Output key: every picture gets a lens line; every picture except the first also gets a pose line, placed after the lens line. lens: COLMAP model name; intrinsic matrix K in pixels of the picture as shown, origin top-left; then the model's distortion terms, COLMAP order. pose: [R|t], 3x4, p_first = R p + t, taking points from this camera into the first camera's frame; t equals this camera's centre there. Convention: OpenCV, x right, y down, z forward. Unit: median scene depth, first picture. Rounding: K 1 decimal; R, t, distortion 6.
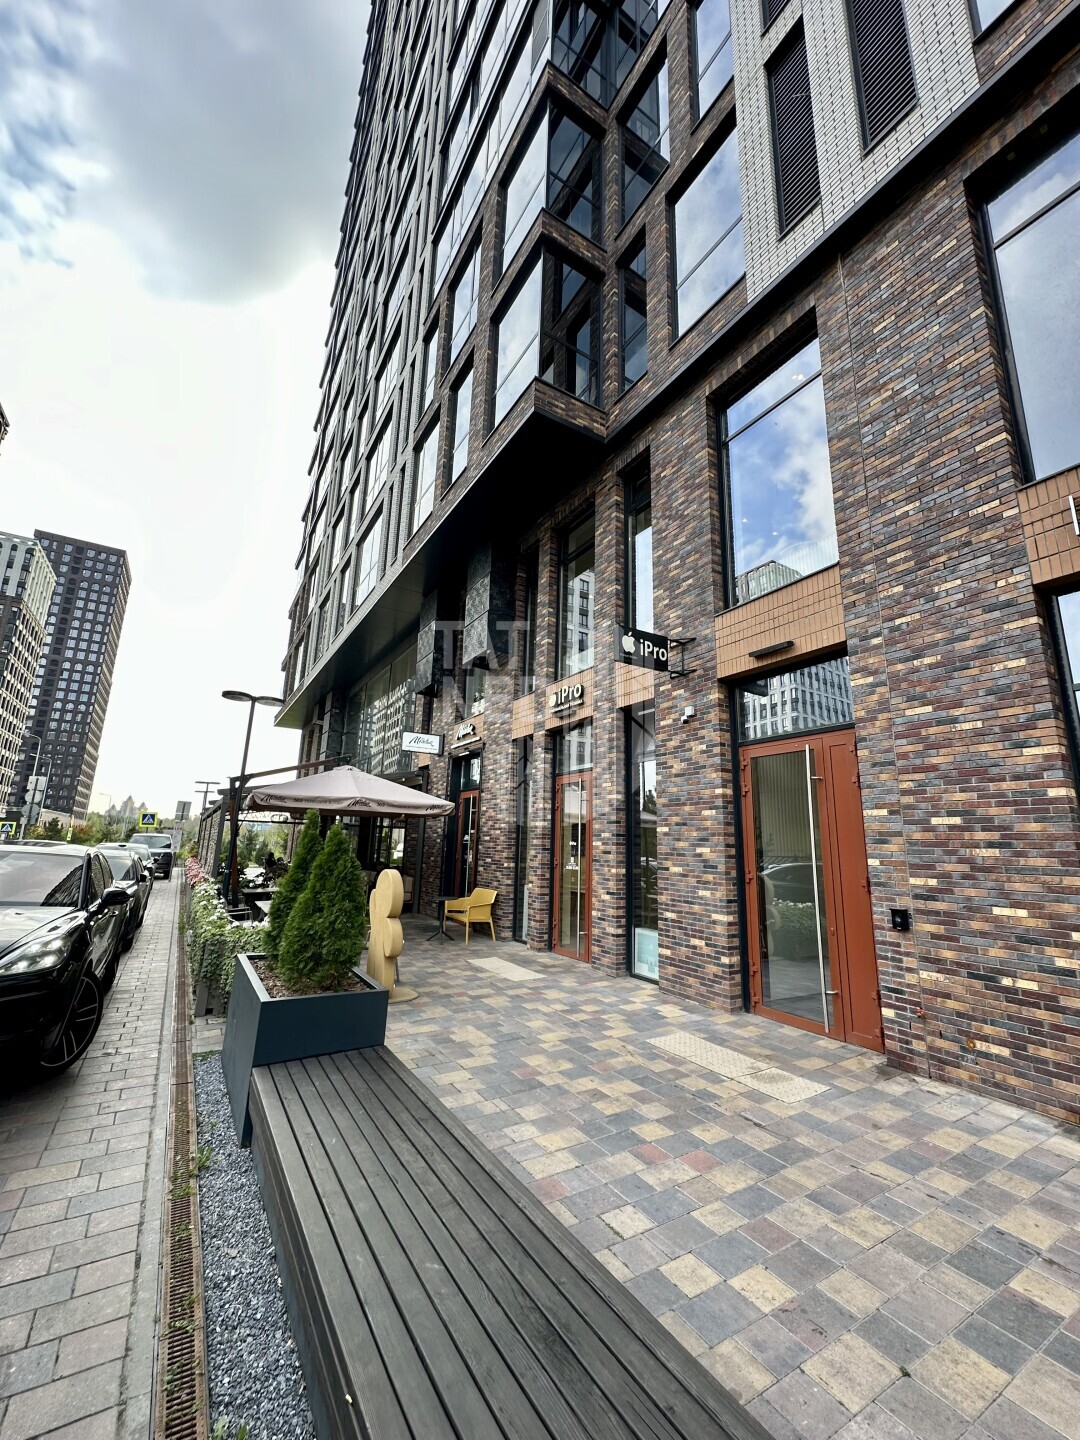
lens RADIAL K [[572.7, 0, 543.2], [0, 572.7, 720.0], [0, 0, 1]] dist [0.000128, 0.000011]
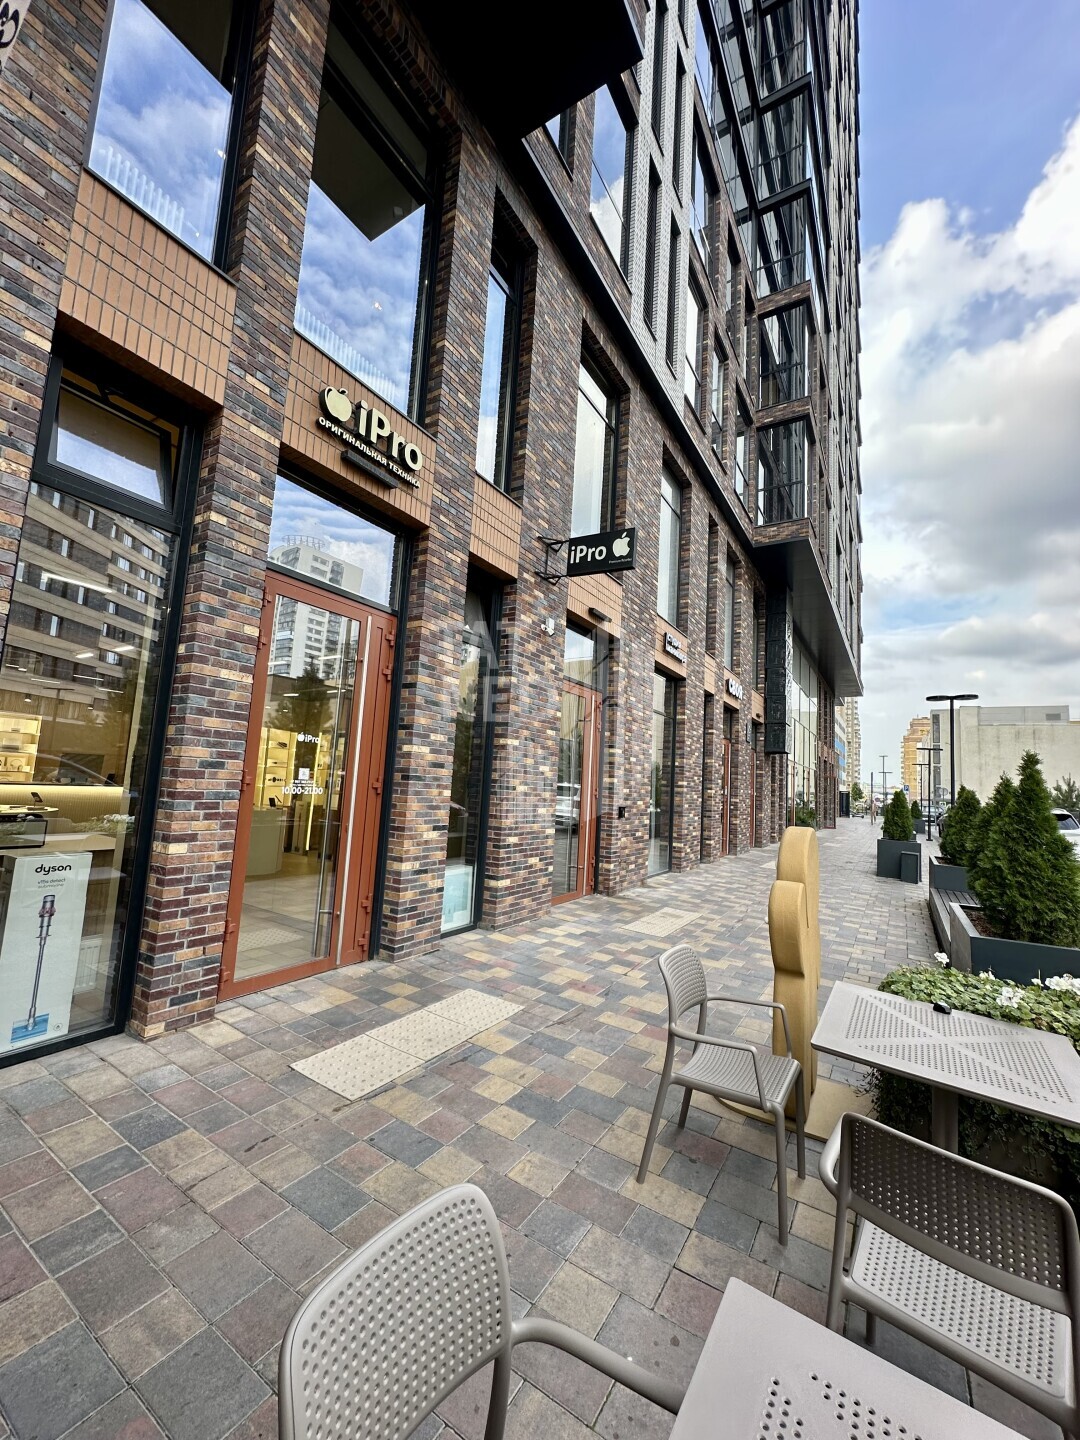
lens RADIAL K [[572.7, 0, 541.0], [0, 572.7, 719.3], [0, 0, 1]] dist [0.000128, 0.000011]
pose [[-0.438148, 0.047366, 0.897654, -0.574803], [-0.262752, 0.948248, -0.178286, 0.304853], [-0.859644, -0.313977, -0.403027, 1.343974]]
